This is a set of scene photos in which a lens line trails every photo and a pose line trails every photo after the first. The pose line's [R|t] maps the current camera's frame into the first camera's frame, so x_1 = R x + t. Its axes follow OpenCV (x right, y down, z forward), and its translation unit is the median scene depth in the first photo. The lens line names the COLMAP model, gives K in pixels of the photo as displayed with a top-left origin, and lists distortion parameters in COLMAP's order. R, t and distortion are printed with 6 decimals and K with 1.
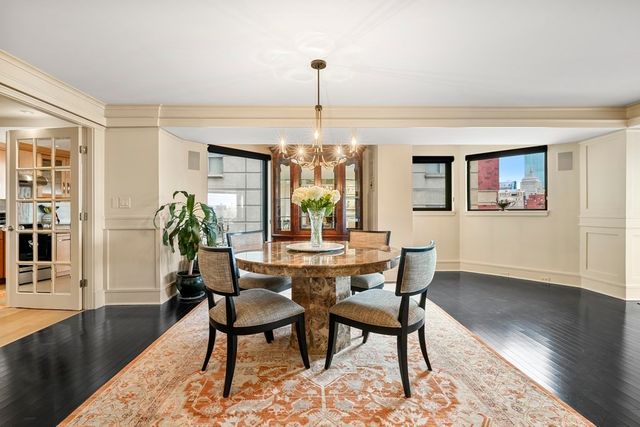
lens RADIAL K [[289.2, 0, 318.3], [0, 289.2, 212.4], [0, 0, 1]] dist [0.000009, 0.000519]
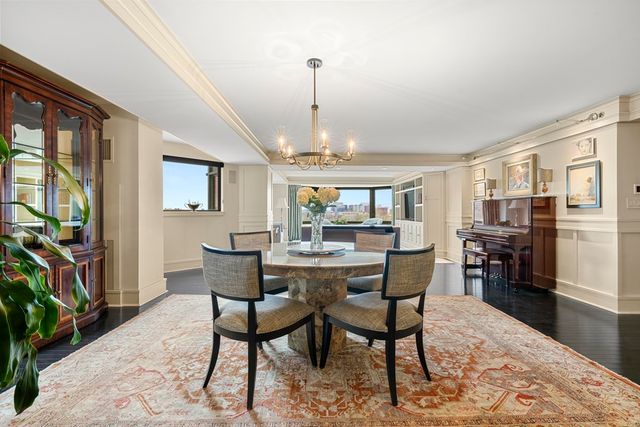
lens RADIAL K [[289.2, 0, 317.5], [0, 289.2, 215.5], [0, 0, 1]] dist [0.000009, 0.000519]
pose [[0.015456, -0.012361, 0.999804, -0.720609], [0.002165, 0.999922, 0.012328, -0.004358], [-0.999878, 0.001974, 0.015482, 0.712936]]
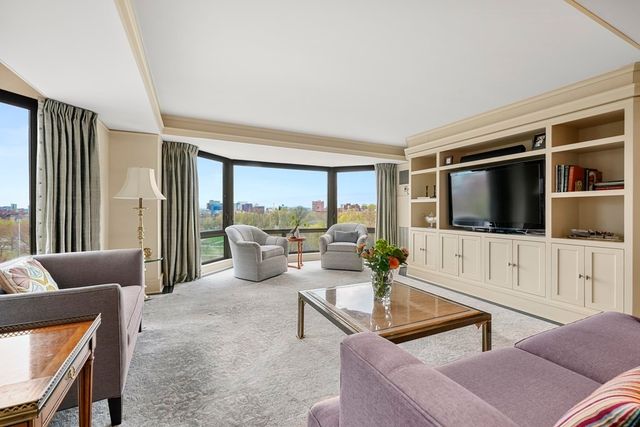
lens RADIAL K [[289.2, 0, 318.7], [0, 289.2, 210.9], [0, 0, 1]] dist [0.000009, 0.000519]
pose [[-0.421444, -0.000627, 0.906854, 1.145909], [-0.001068, 0.999999, 0.000195, -0.011338], [-0.906854, -0.000886, -0.421445, 0.995115]]
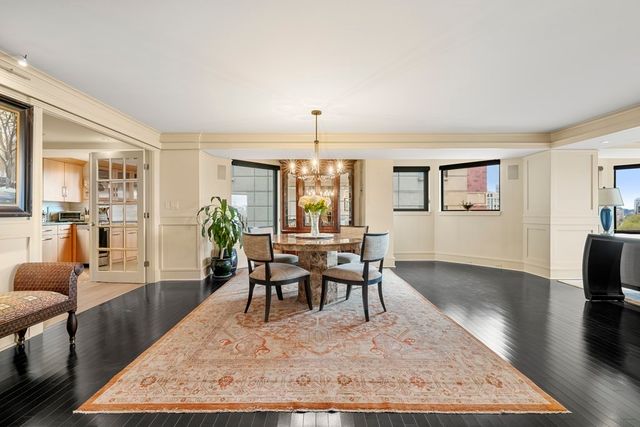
lens RADIAL K [[289.2, 0, 318.8], [0, 289.2, 213.4], [0, 0, 1]] dist [0.000009, 0.000519]
pose [[0.999947, 0.000888, -0.010290, 0.020934], [-0.000851, 0.999993, 0.003600, -0.000559], [0.010294, -0.003591, 0.999941, -0.352387]]
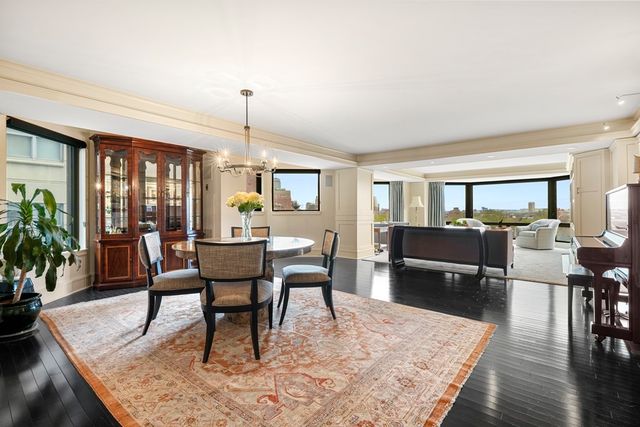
lens RADIAL K [[289.2, 0, 318.9], [0, 289.2, 211.0], [0, 0, 1]] dist [0.000009, 0.000519]
pose [[0.654229, 0.000955, 0.756296, -0.536637], [0.003374, 0.999986, -0.004181, 0.000075], [-0.756289, 0.005287, 0.654216, -0.031112]]
